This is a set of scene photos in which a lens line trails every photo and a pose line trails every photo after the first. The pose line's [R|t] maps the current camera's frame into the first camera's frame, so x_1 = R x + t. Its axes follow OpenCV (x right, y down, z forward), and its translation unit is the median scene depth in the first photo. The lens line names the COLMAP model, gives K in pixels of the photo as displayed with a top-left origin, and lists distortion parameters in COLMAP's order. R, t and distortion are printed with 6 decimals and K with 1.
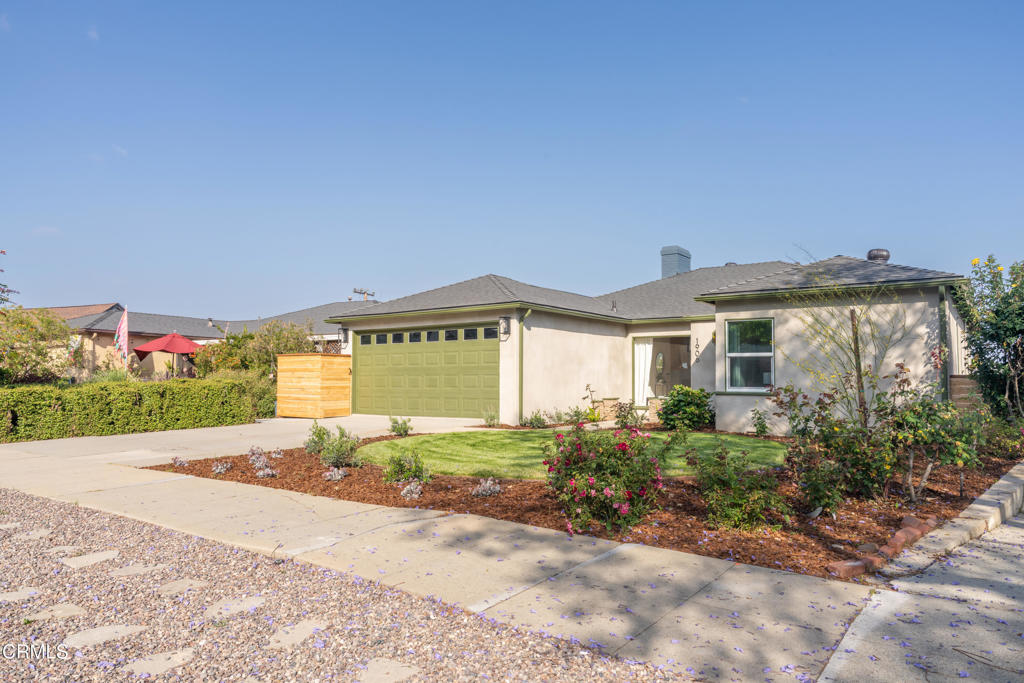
lens RADIAL K [[692.9, 0, 512.0], [0, 692.9, 341.5], [0, 0, 1]] dist [-0.007938, -0.004221]
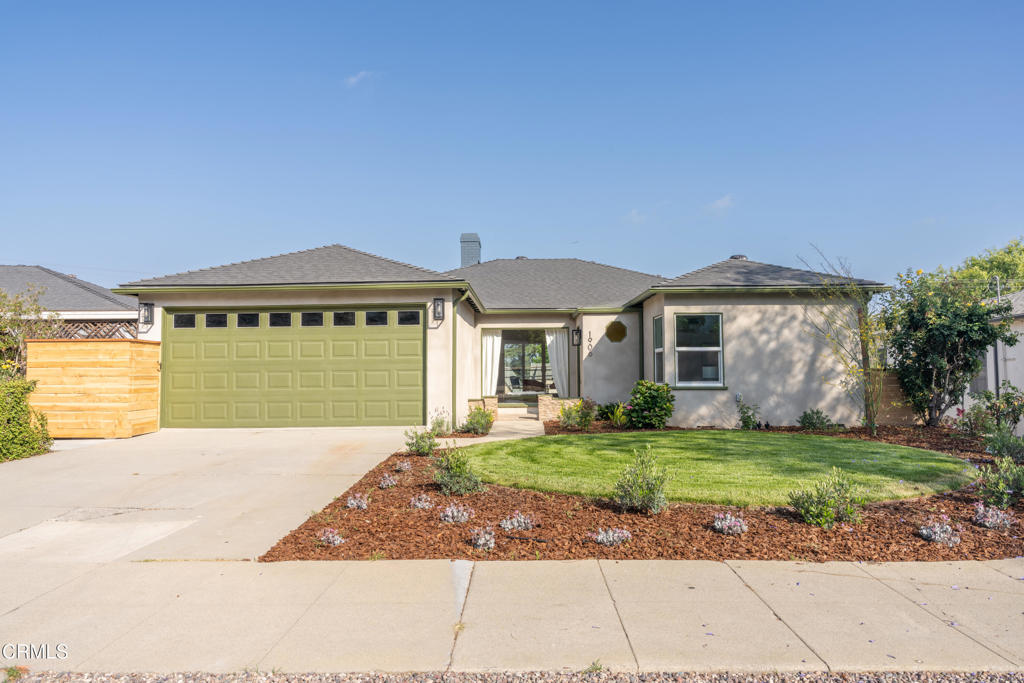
lens RADIAL K [[692.9, 0, 512.0], [0, 692.9, 341.5], [0, 0, 1]] dist [-0.007938, -0.004221]
pose [[0.826095, 0.019000, 0.563210, -0.377977], [-0.023510, 0.999723, 0.000758, 0.011345], [-0.563040, -0.013867, 0.826313, 0.274300]]
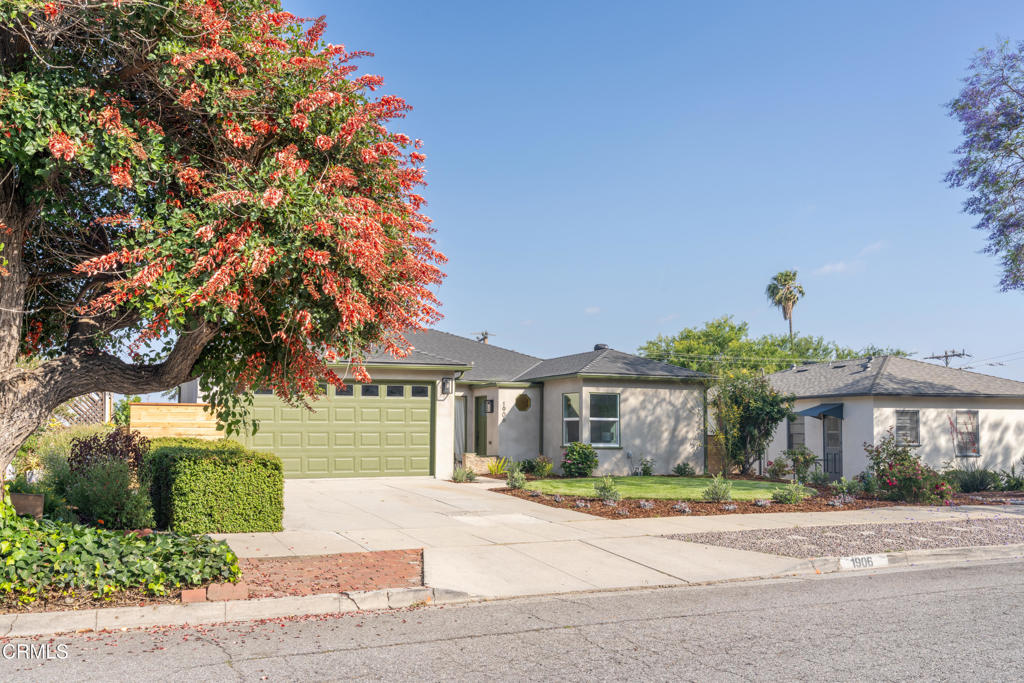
lens RADIAL K [[879.6, 0, 498.6], [0, 879.6, 368.9], [0, 0, 1]] dist [-0.004740, -0.002010]
pose [[0.520452, 0.063708, 0.851511, -1.059760], [-0.051493, 0.997740, -0.043175, 0.004514], [-0.852337, -0.021376, 0.522556, 0.230874]]
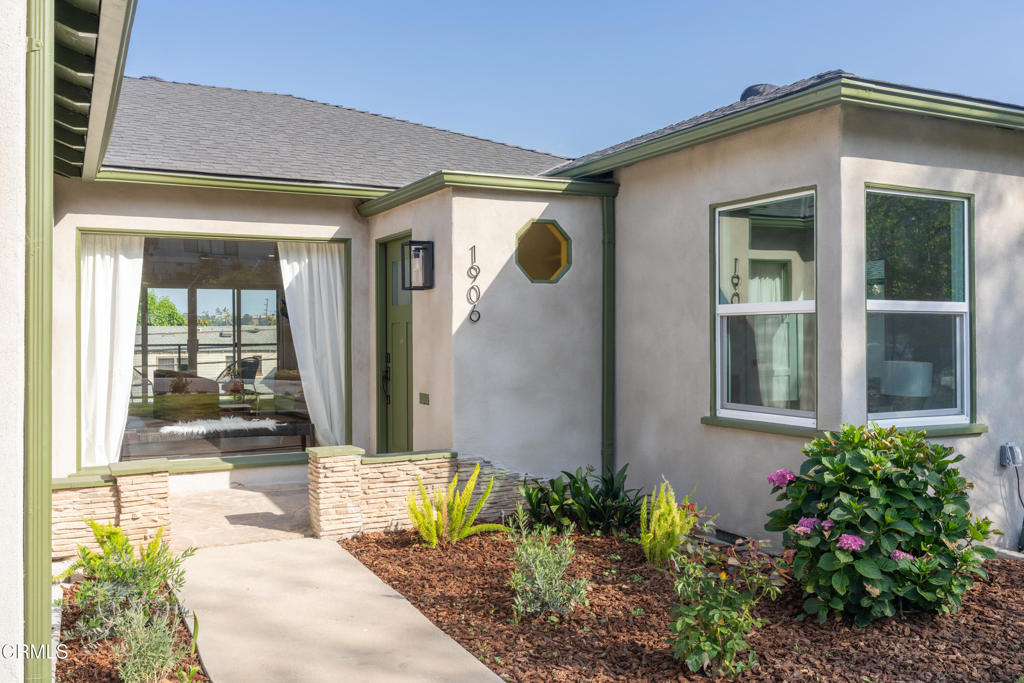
lens RADIAL K [[896.5, 0, 512.0], [0, 896.5, 341.5], [0, 0, 1]] dist [-0.004151, -0.001637]
pose [[0.471319, -0.007162, 0.881934, -0.081063], [-0.043677, 0.998551, 0.031451, 0.025256], [-0.880880, -0.053343, 0.470323, 0.823260]]
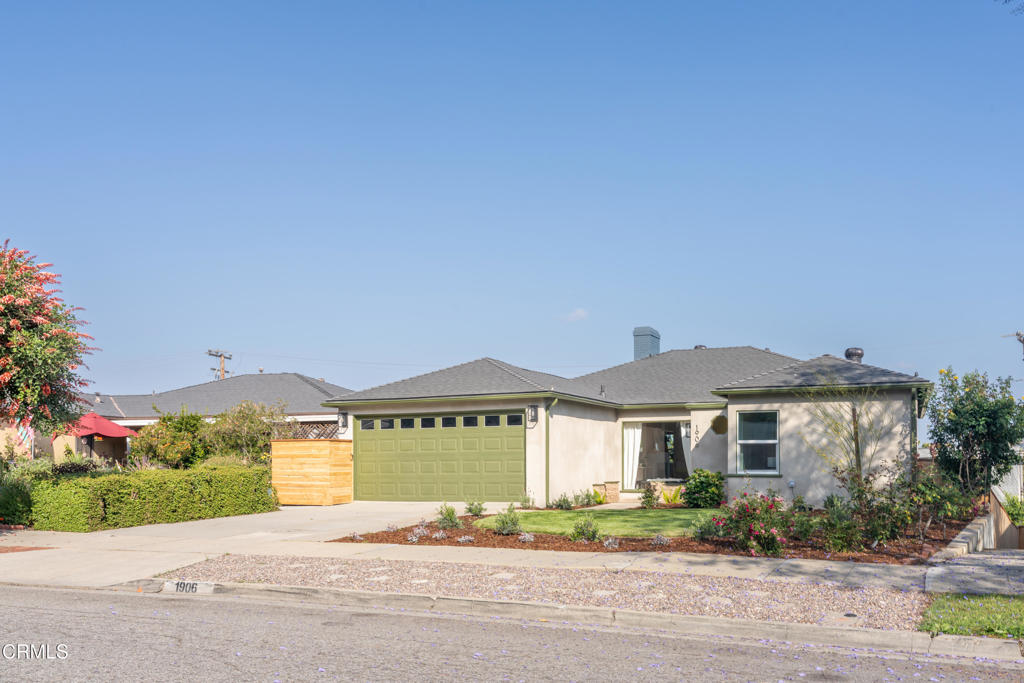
lens RADIAL K [[902.1, 0, 535.4], [0, 902.1, 462.2], [0, 0, 1]] dist [-0.000778, 0.000838]
pose [[0.976707, -0.006145, 0.214491, -0.289609], [-0.005714, 0.998490, 0.054628, -0.023231], [-0.214503, -0.054581, 0.975197, -0.329773]]
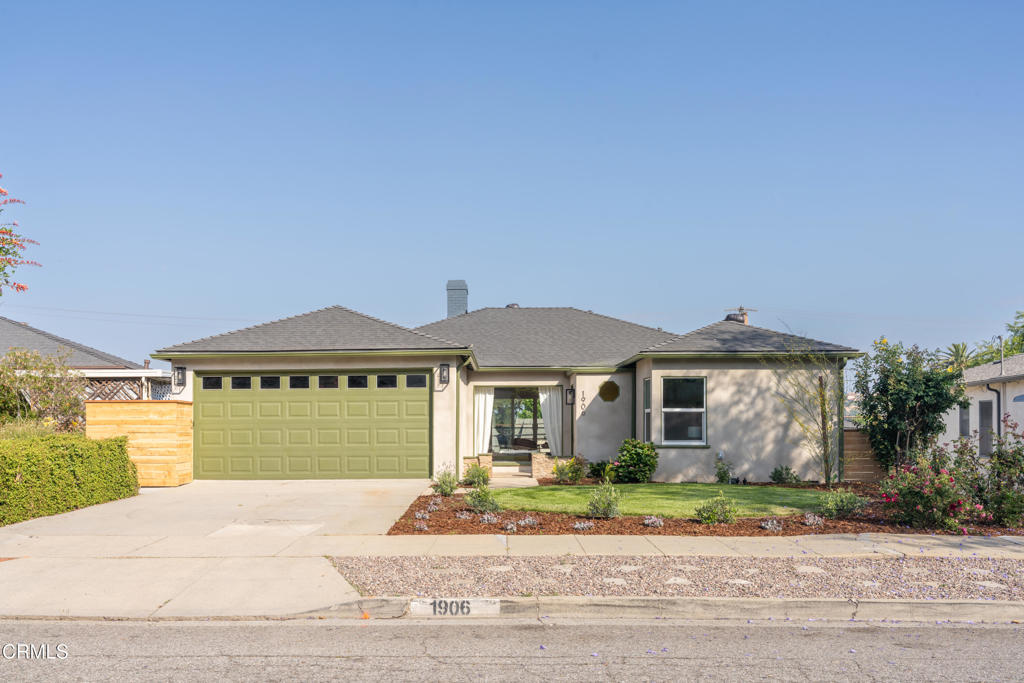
lens RADIAL K [[975.2, 0, 469.4], [0, 975.2, 429.3], [0, 0, 1]] dist [-0.004029, 0.002499]
pose [[0.835093, -0.001861, 0.550105, -0.648244], [-0.027632, 0.998590, 0.045325, -0.009173], [-0.549414, -0.053051, 0.833864, -0.066056]]
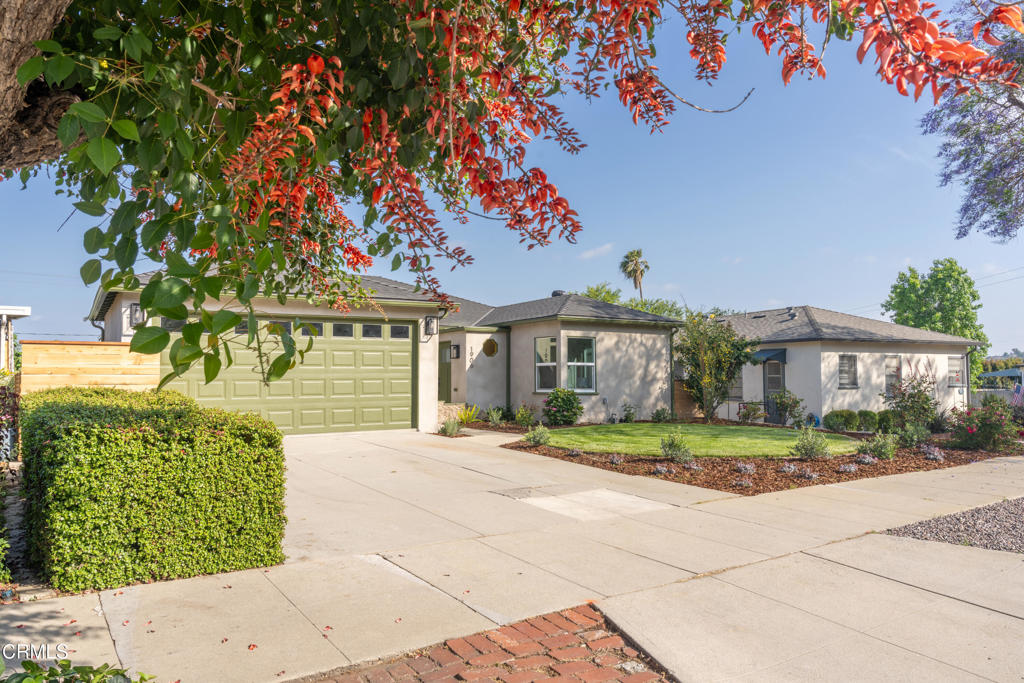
lens RADIAL K [[692.9, 0, 512.0], [0, 692.9, 341.5], [0, 0, 1]] dist [-0.007938, -0.004221]
pose [[0.365972, 0.050244, 0.929269, -0.789335], [-0.046062, 0.998296, -0.035836, 0.024854], [-0.929485, -0.029689, 0.367662, 0.541711]]
